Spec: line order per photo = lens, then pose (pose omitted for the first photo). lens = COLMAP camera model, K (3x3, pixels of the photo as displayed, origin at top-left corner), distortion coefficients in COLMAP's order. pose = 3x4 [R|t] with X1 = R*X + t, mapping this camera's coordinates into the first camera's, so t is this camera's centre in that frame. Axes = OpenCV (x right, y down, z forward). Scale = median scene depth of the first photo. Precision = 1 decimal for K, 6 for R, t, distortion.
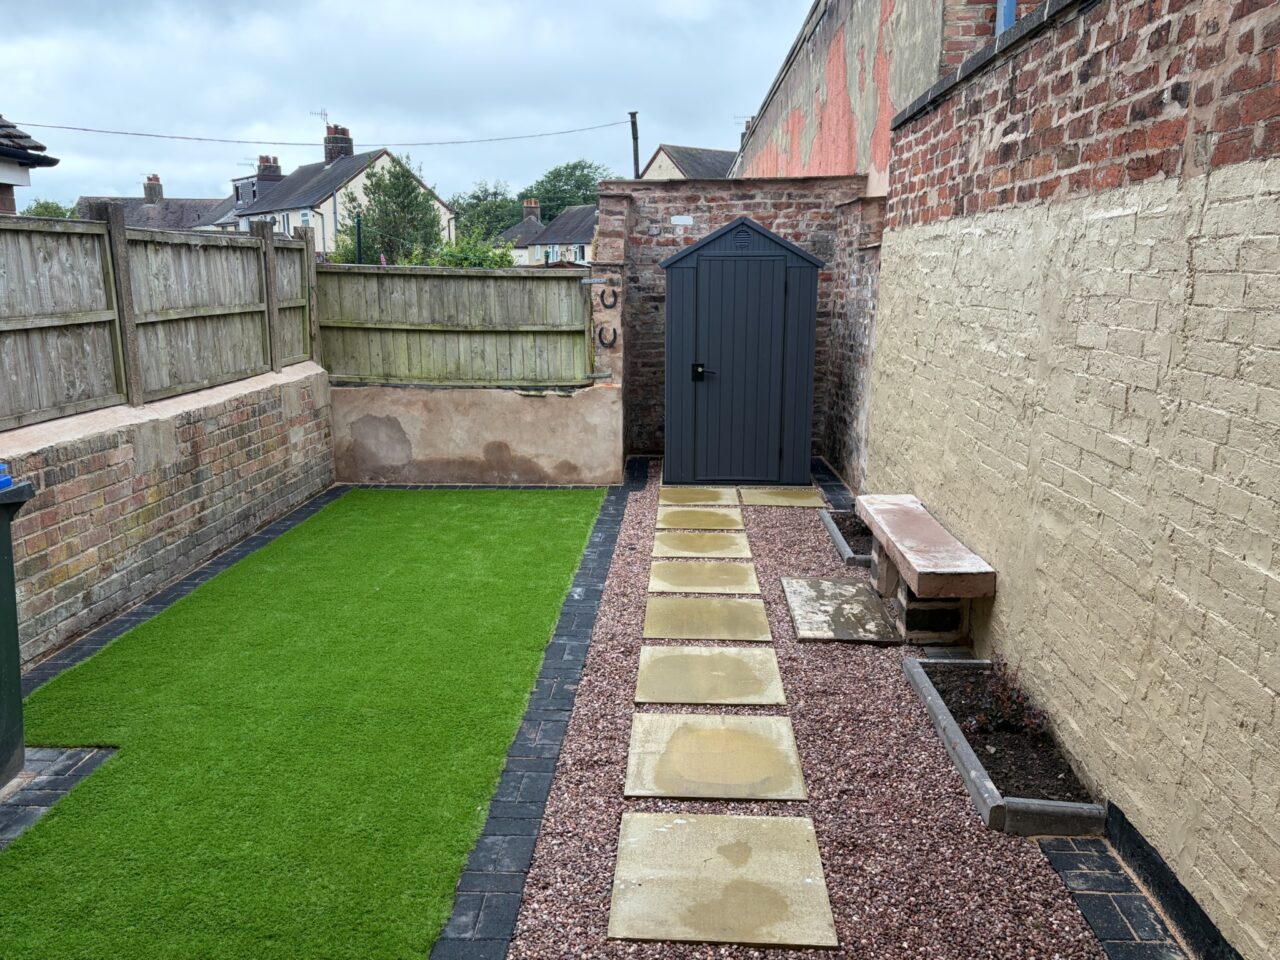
lens RADIAL K [[1026.0, 0, 640.1], [0, 1026.0, 492.4], [0, 0, 1]] dist [0.040382, -0.007236]
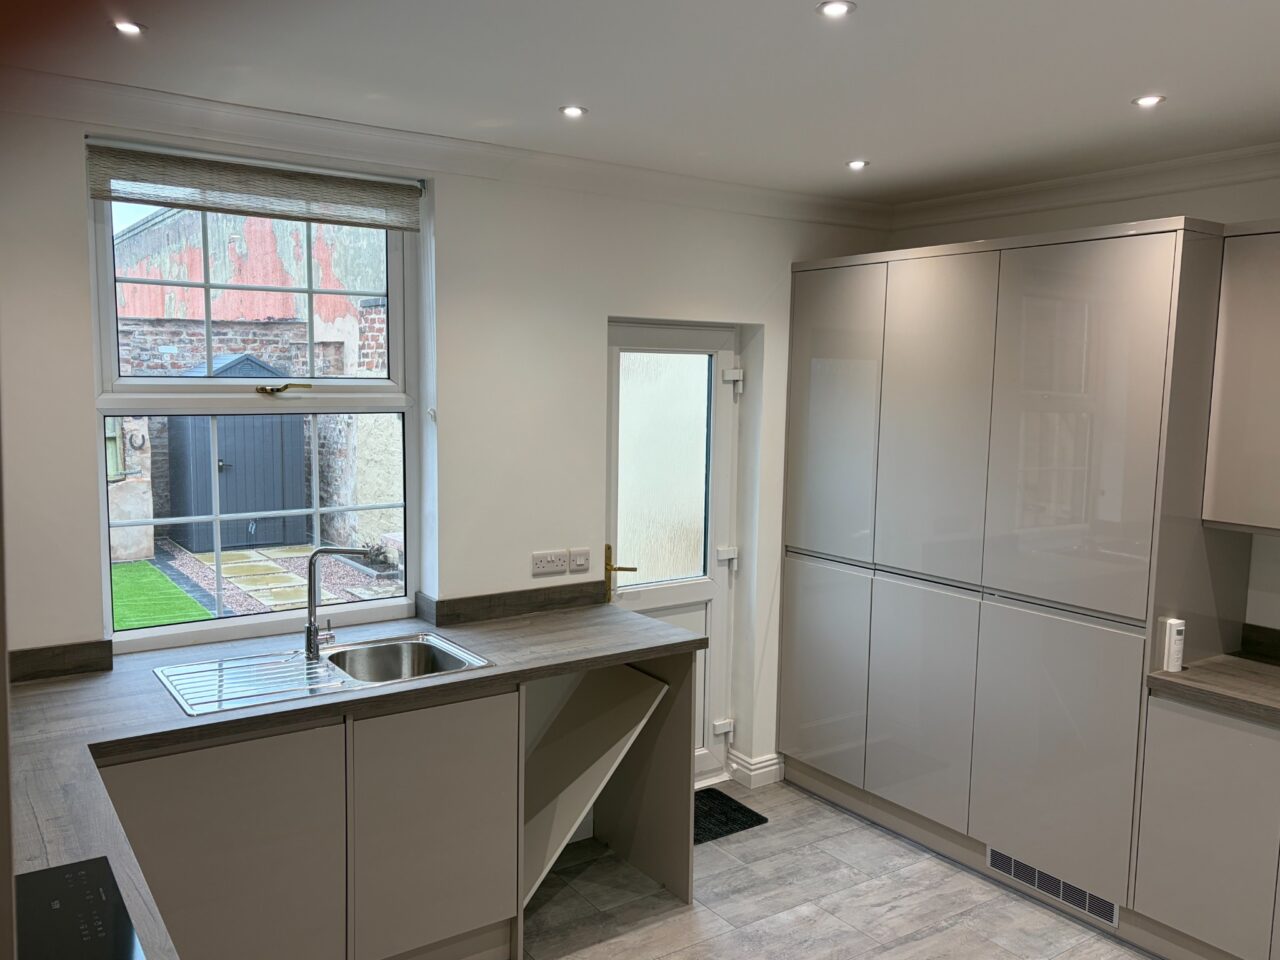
lens RADIAL K [[1026.0, 0, 631.4], [0, 1026.0, 482.6], [0, 0, 1]] dist [0.040382, -0.007236]
pose [[0.799879, -0.049641, 0.598105, -0.273915], [0.111786, 0.991457, -0.067210, 0.047210], [-0.589659, 0.120619, 0.798594, -0.333392]]
